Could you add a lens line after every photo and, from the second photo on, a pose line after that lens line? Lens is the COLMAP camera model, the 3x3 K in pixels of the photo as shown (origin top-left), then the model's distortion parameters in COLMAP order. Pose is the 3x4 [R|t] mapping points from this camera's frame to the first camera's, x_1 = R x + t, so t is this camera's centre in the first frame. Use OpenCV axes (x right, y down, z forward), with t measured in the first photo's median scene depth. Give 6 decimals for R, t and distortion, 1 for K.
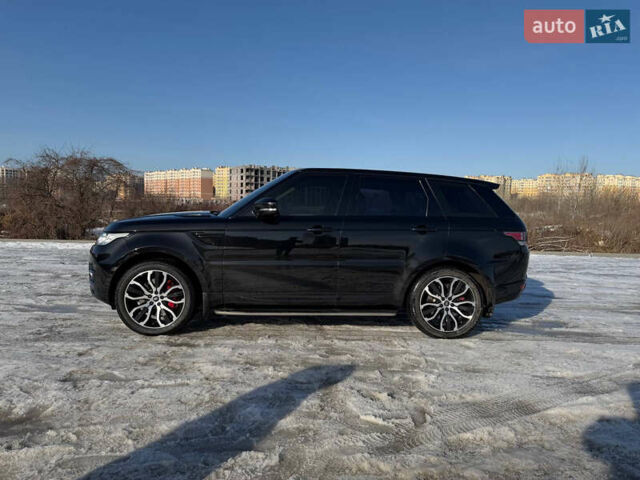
lens RADIAL K [[453.1, 0, 320.7], [0, 453.1, 241.8], [0, 0, 1]] dist [0.060203, -0.092628]
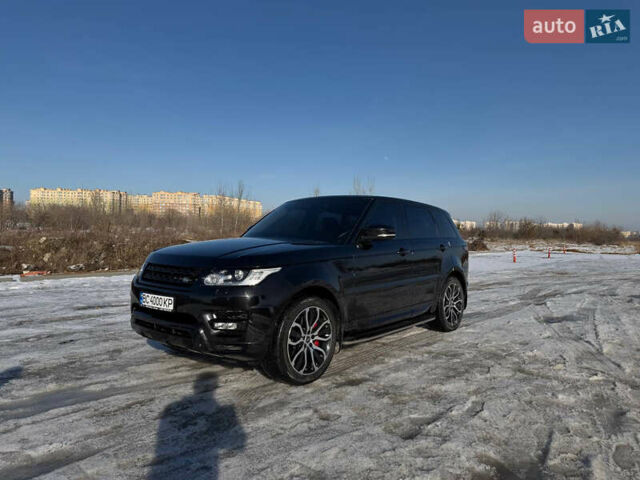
lens RADIAL K [[453.1, 0, 320.7], [0, 453.1, 241.8], [0, 0, 1]] dist [0.060203, -0.092628]
pose [[0.692347, -0.031566, 0.720874, -0.967142], [0.055623, 0.998405, -0.009703, -0.052668], [-0.719417, 0.046815, 0.692999, 0.372926]]
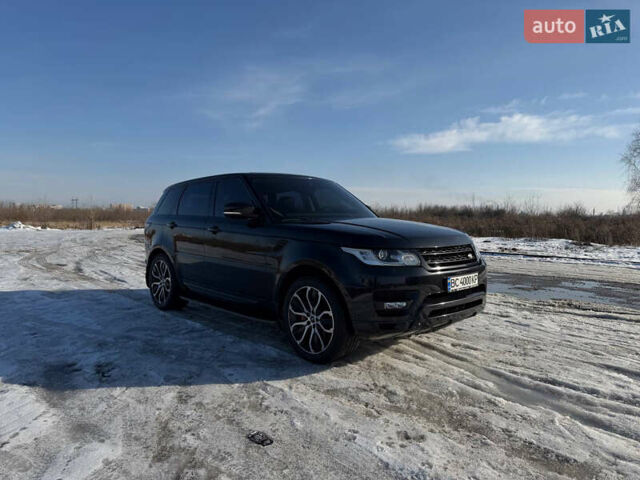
lens RADIAL K [[453.1, 0, 320.7], [0, 453.1, 241.8], [0, 0, 1]] dist [0.060203, -0.092628]
pose [[-0.647023, -0.077415, 0.758530, -1.040904], [0.026920, 0.991893, 0.124194, -0.154130], [-0.761995, 0.100776, -0.639693, 1.912481]]
